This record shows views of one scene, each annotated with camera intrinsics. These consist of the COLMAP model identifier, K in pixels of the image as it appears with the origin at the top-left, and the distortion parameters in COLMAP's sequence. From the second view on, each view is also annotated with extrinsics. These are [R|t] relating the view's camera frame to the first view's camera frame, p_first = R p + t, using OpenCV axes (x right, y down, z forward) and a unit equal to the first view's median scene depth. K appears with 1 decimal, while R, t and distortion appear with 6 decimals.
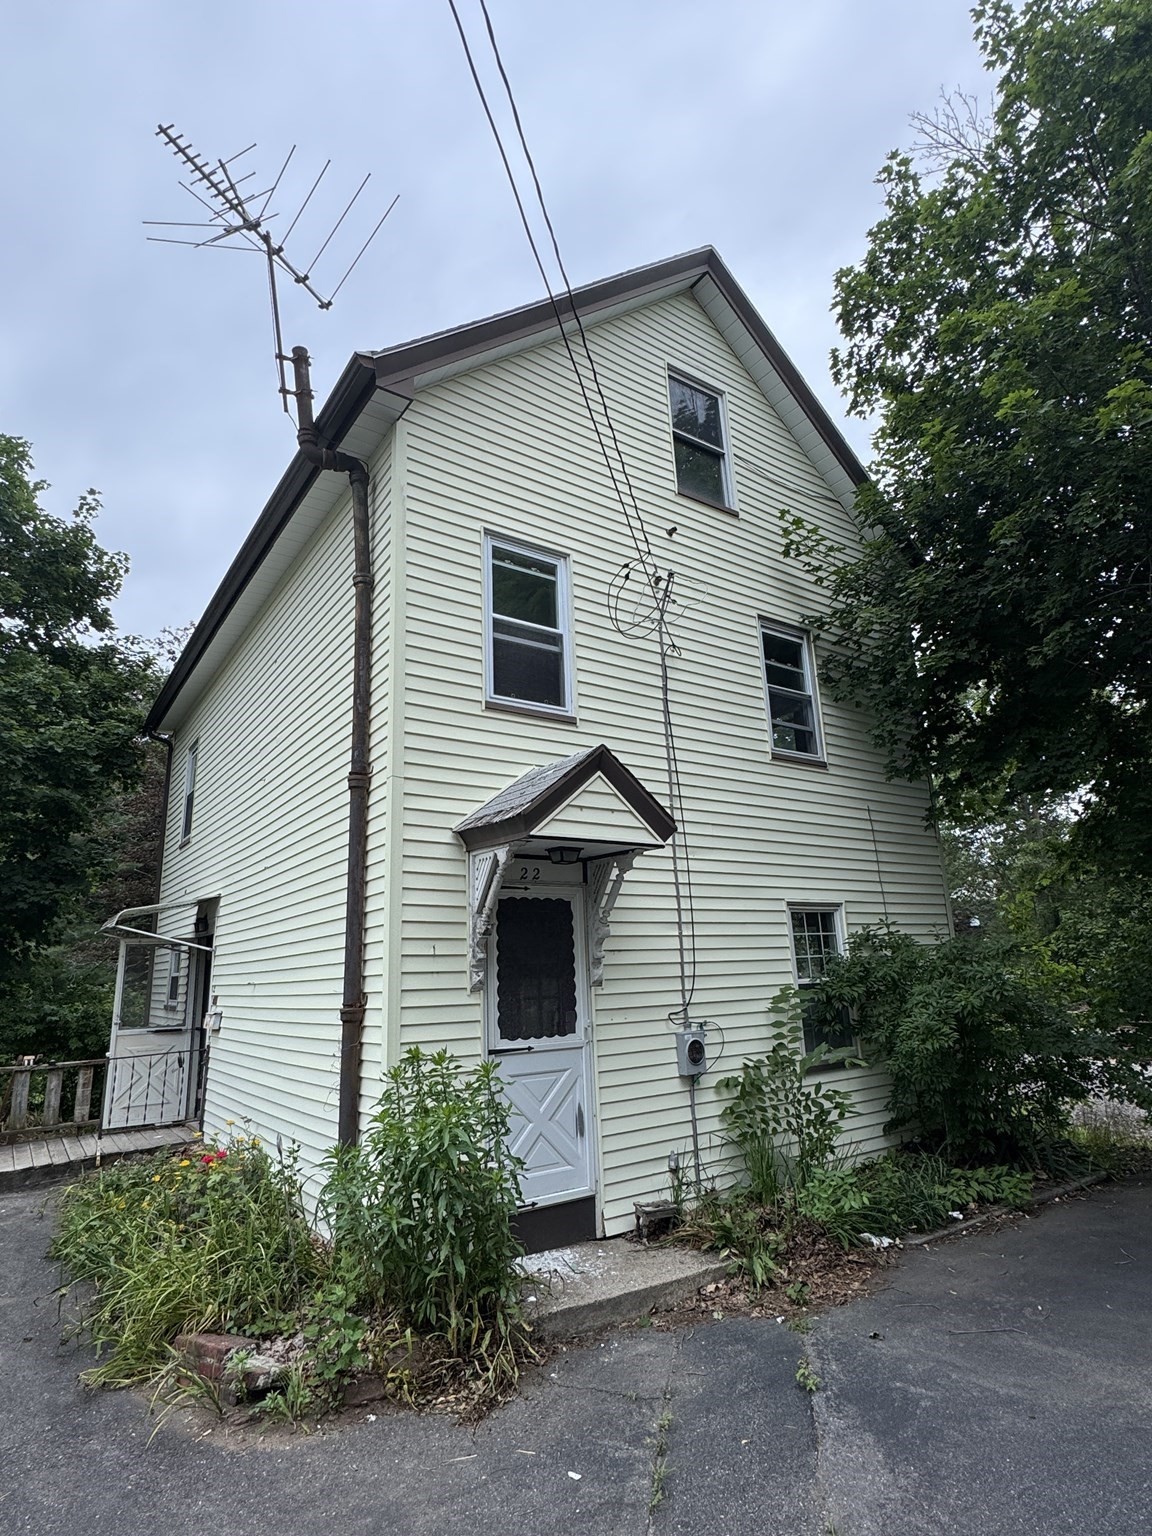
lens RADIAL K [[821.4, 0, 576.0], [0, 821.4, 768.0], [0, 0, 1]] dist [0.000801, -0.000774]
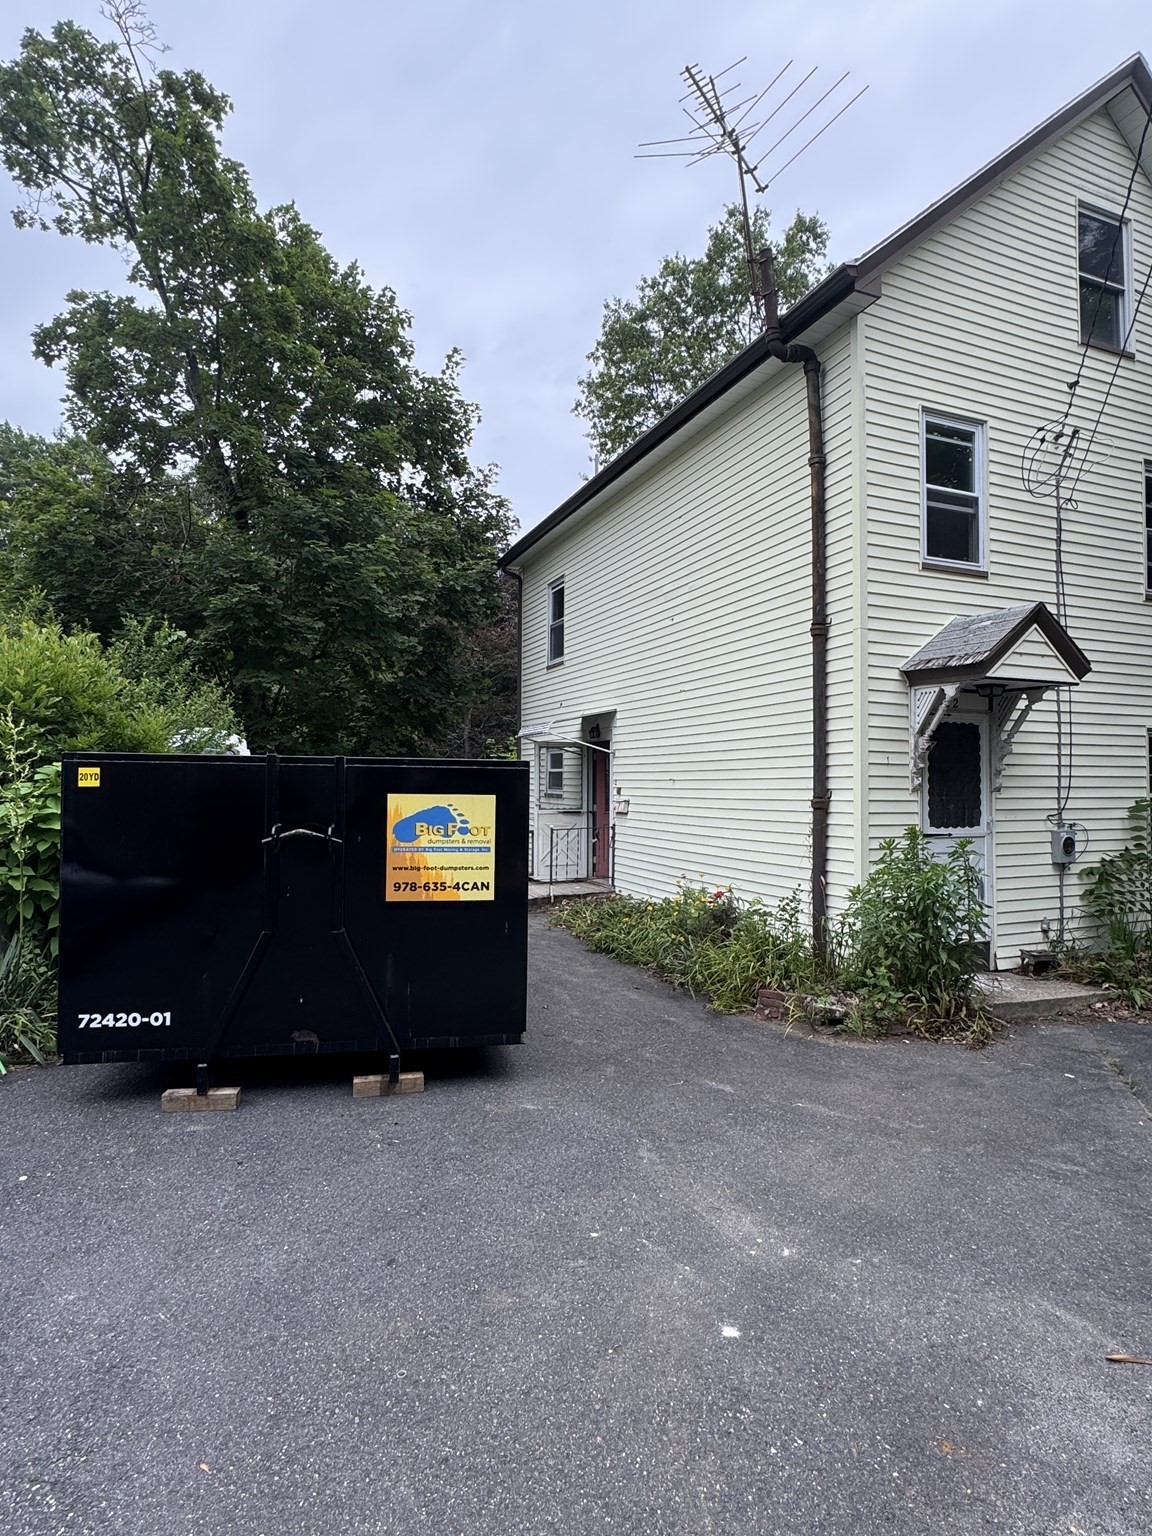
lens RADIAL K [[821.4, 0, 576.0], [0, 821.4, 768.0], [0, 0, 1]] dist [0.000801, -0.000774]
pose [[0.976206, 0.035812, -0.213867, -0.322532], [0.014349, 0.973438, 0.228500, -0.066634], [0.216369, -0.226132, 0.949762, -0.323666]]
